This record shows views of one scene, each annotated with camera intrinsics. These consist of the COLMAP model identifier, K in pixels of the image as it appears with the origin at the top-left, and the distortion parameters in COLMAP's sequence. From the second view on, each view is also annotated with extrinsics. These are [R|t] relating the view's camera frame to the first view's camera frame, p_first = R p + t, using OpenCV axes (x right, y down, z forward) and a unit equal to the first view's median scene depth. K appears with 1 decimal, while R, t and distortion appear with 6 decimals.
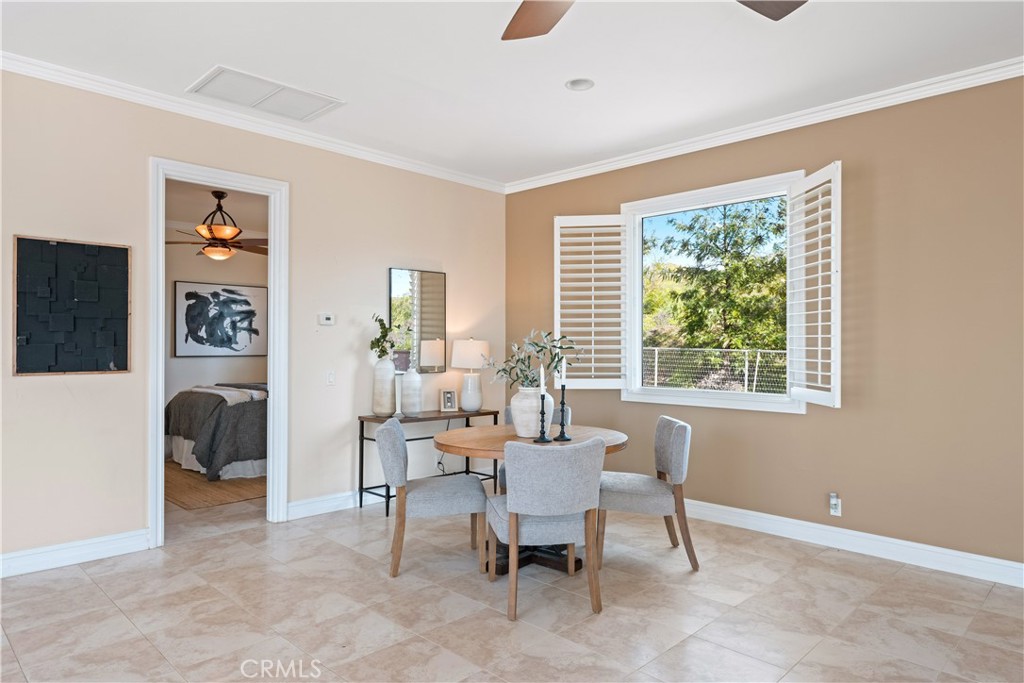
lens RADIAL K [[619.2, 0, 512.0], [0, 619.2, 341.5], [0, 0, 1]] dist [-0.005333, -0.002376]
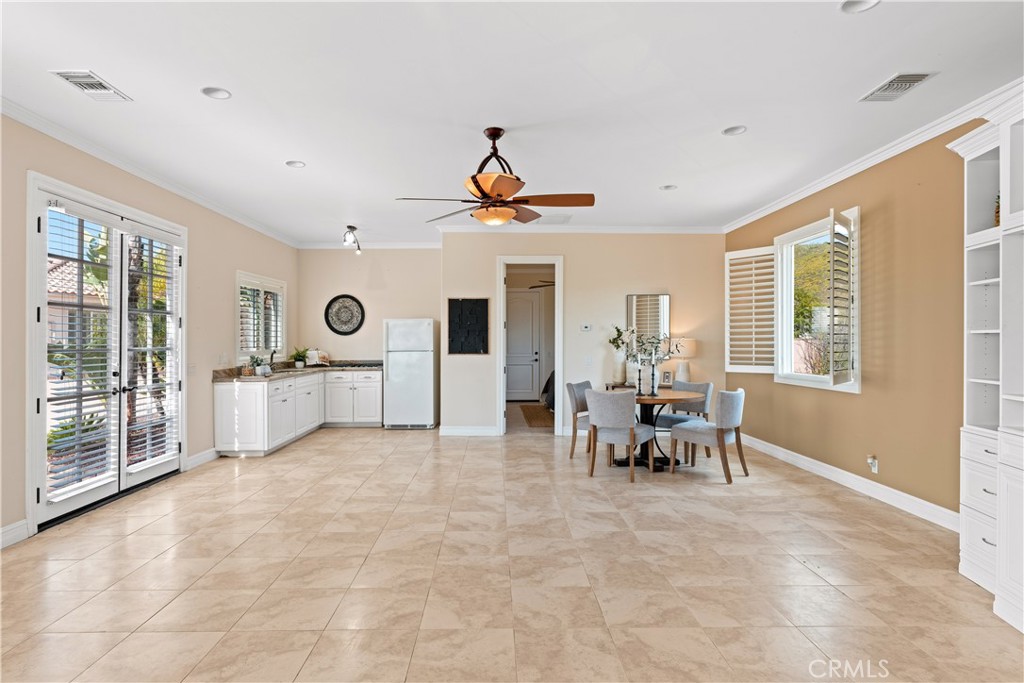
lens RADIAL K [[542.9, 0, 512.0], [0, 542.9, 341.5], [0, 0, 1]] dist [-0.000012, -0.000150]
pose [[0.724397, -0.004009, -0.689372, 0.744161], [0.007379, 0.999971, 0.001939, -0.000616], [0.689344, -0.006491, 0.724405, -0.338474]]
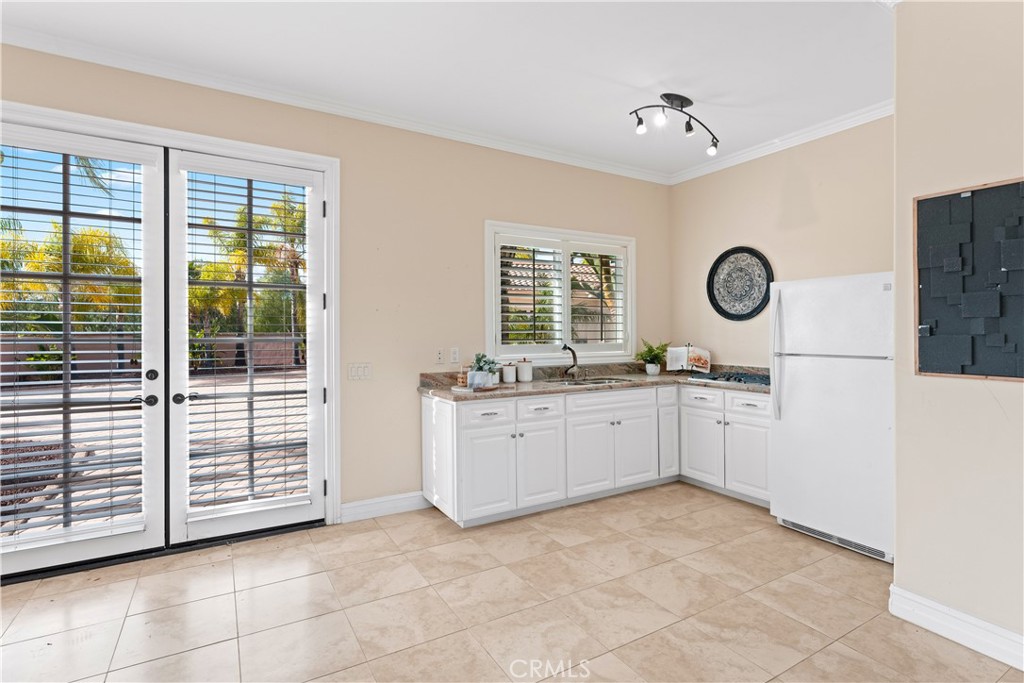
lens RADIAL K [[493.1, 0, 508.2], [0, 493.1, 327.6], [0, 0, 1]] dist [0.000548, -0.000111]
pose [[-0.259276, -0.011436, -0.965736, -0.046274], [-0.000846, 0.999932, -0.011614, 0.002069], [0.965803, -0.002194, -0.259268, 0.553539]]
